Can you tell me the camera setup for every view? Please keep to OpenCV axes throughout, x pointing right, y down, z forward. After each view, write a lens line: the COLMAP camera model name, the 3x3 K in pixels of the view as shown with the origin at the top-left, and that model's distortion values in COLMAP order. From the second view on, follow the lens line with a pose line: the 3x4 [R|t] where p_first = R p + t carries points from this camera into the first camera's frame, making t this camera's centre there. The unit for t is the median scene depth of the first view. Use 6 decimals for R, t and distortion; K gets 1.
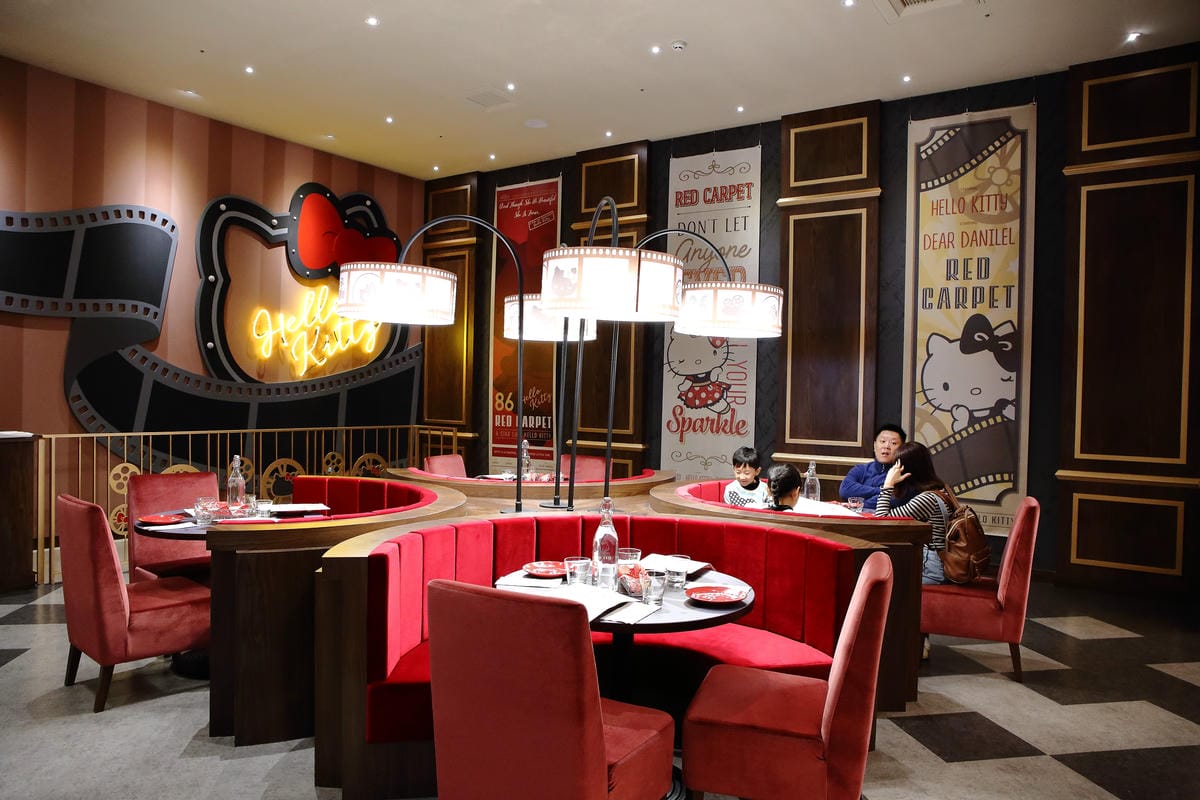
lens RADIAL K [[821.1, 0, 600.1], [0, 821.1, 402.2], [0, 0, 1]] dist [-0.107751, 0.089343]
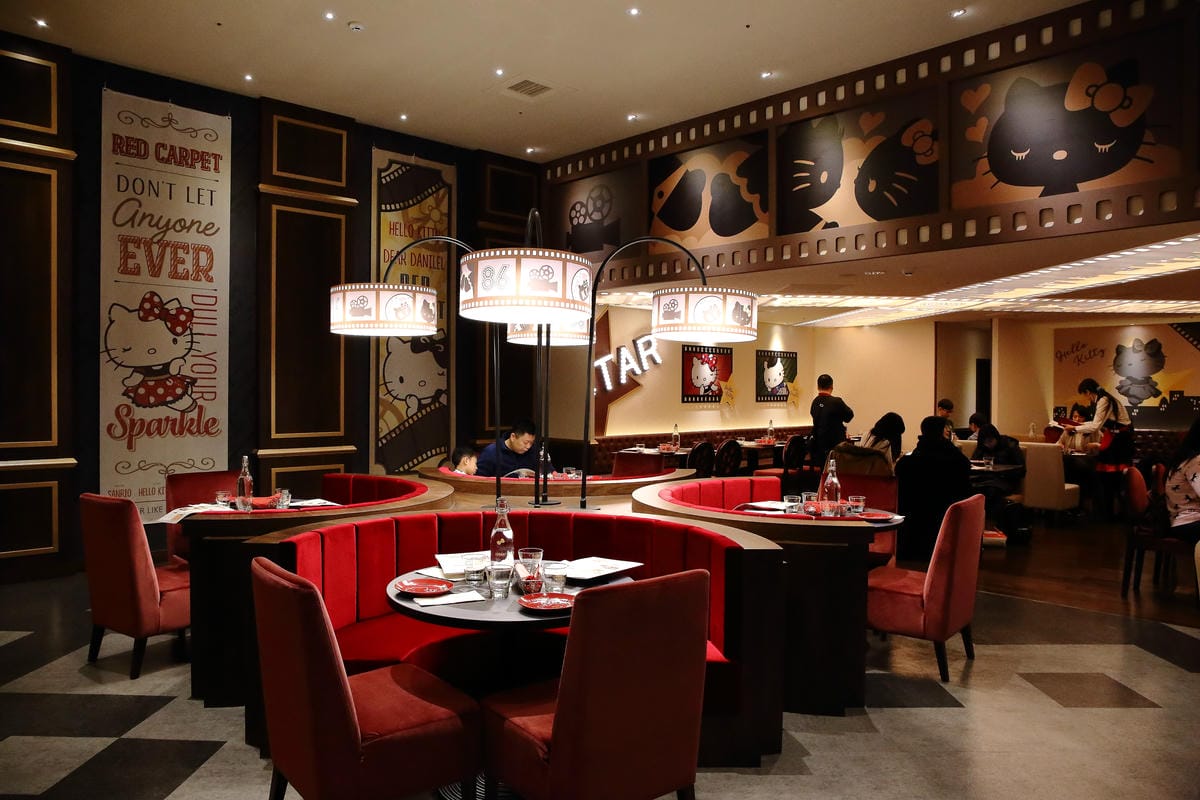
lens RADIAL K [[821.1, 0, 600.1], [0, 821.1, 402.2], [0, 0, 1]] dist [-0.107751, 0.089343]
pose [[0.192058, -0.035657, 0.980736, -0.736932], [0.010129, 0.999359, 0.034350, -0.025775], [-0.981331, 0.003337, 0.192296, 0.496698]]
